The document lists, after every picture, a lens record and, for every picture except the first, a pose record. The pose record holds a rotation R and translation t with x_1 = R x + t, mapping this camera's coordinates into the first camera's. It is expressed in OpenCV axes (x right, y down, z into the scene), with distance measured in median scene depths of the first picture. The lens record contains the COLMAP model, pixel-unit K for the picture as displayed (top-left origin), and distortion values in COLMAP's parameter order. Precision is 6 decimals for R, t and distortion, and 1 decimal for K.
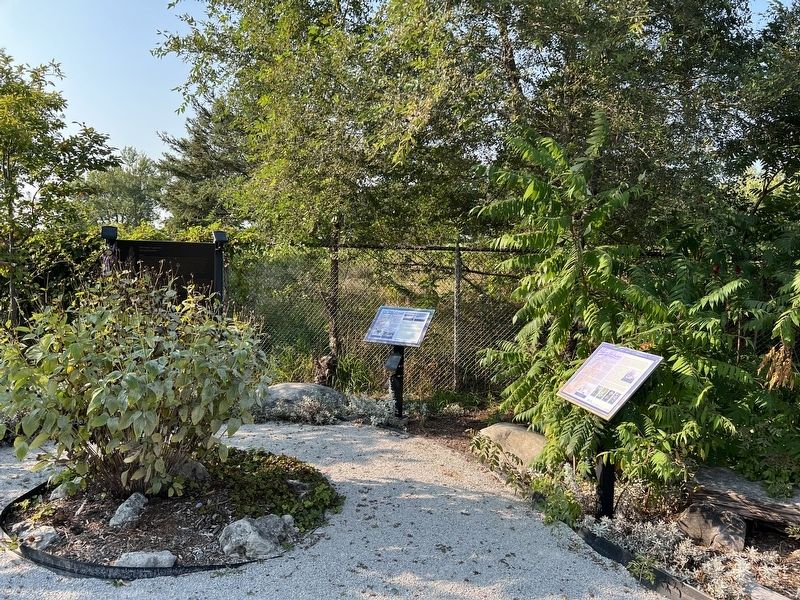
lens RADIAL K [[612.6, 0, 404.2], [0, 612.6, 334.1], [0, 0, 1]] dist [0.045044, -0.009514]
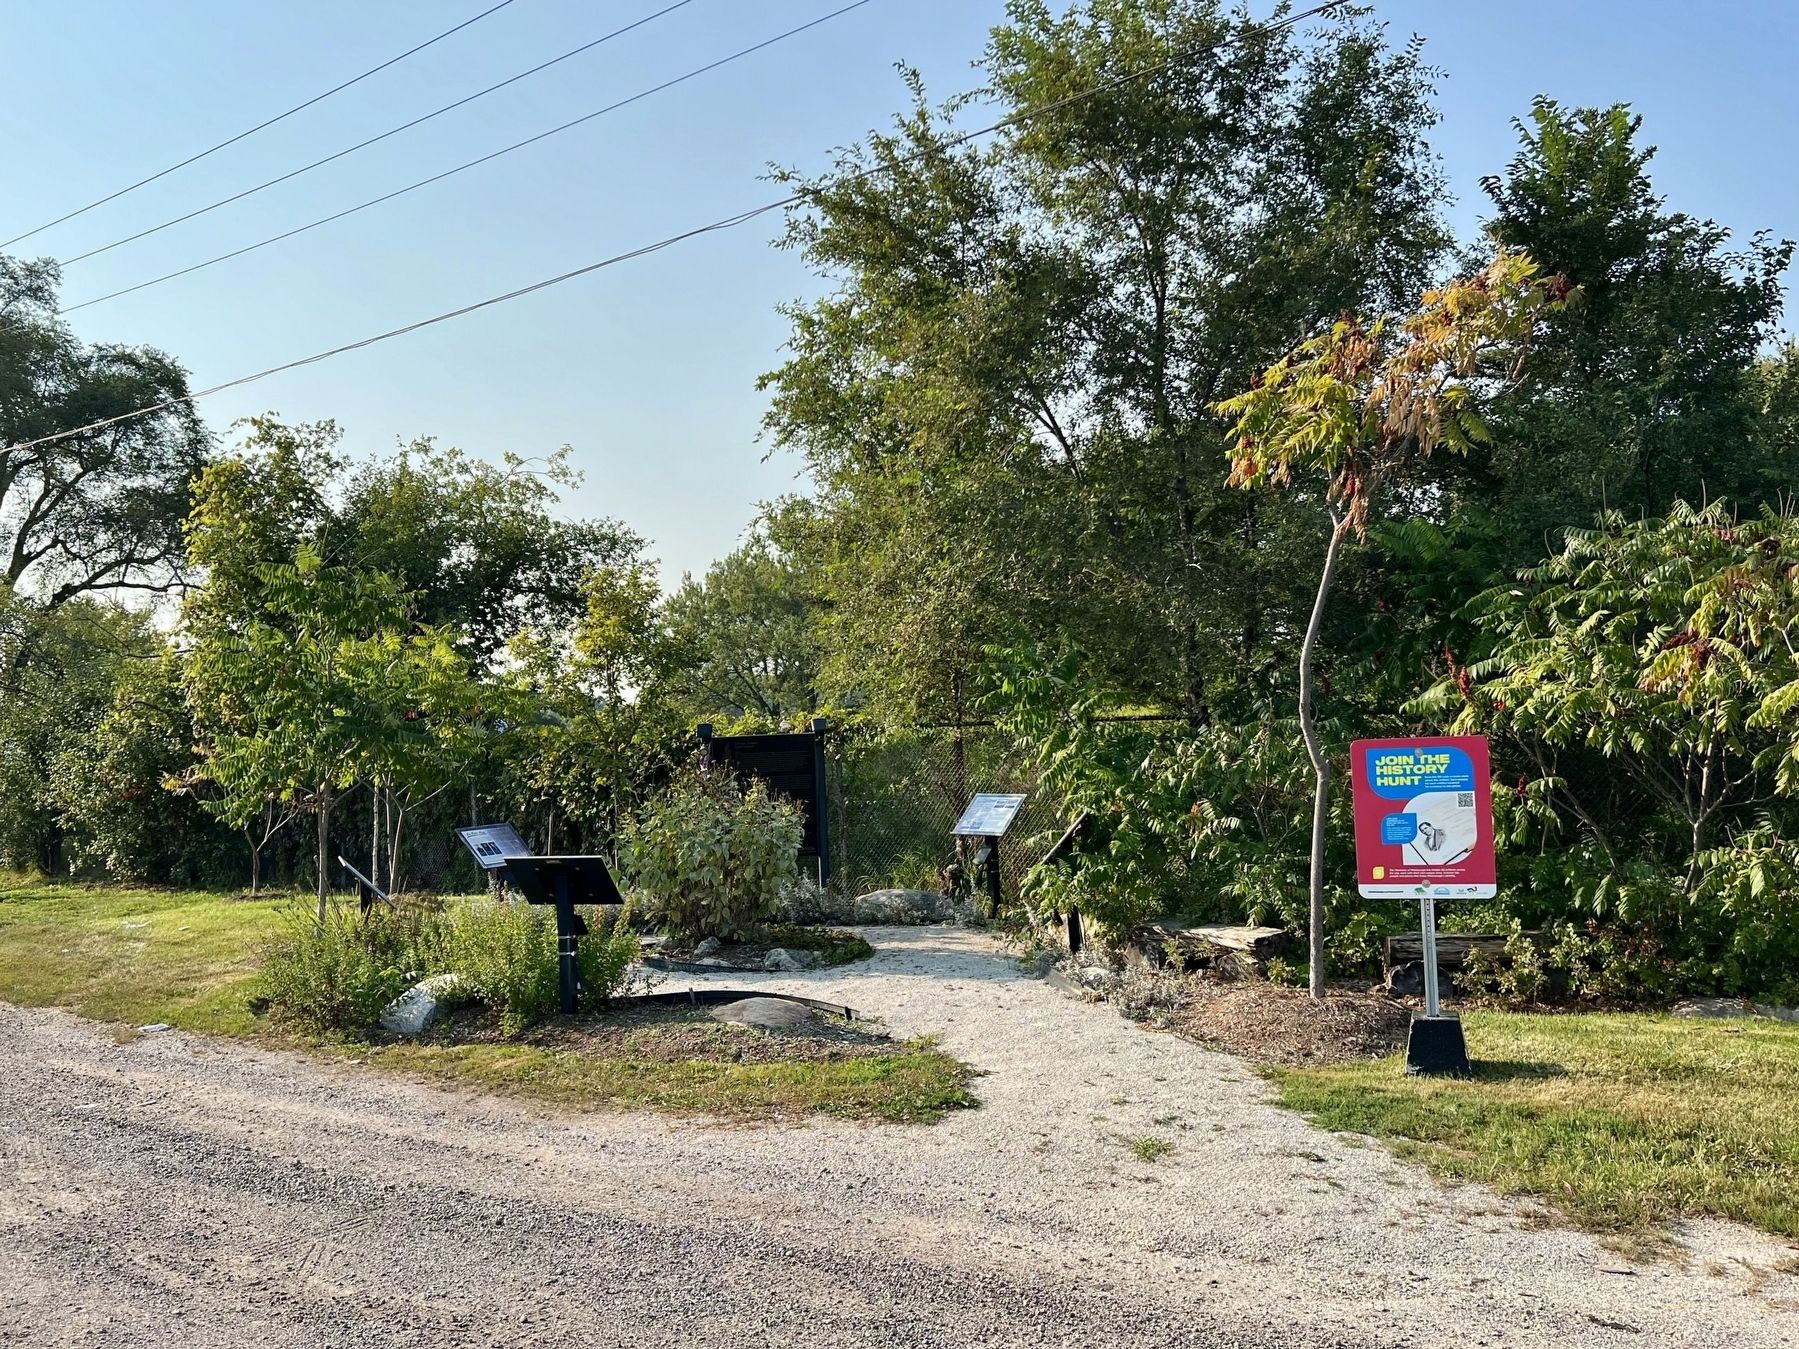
lens RADIAL K [[1638.4, 0, 894.9], [0, 1638.4, 796.0], [0, 0, 1]] dist [0.055005, 0.003761]
pose [[0.934249, -0.048911, -0.353251, 0.722324], [0.021831, 0.996536, -0.080242, 0.150877], [0.355952, 0.067254, 0.932081, -1.308755]]
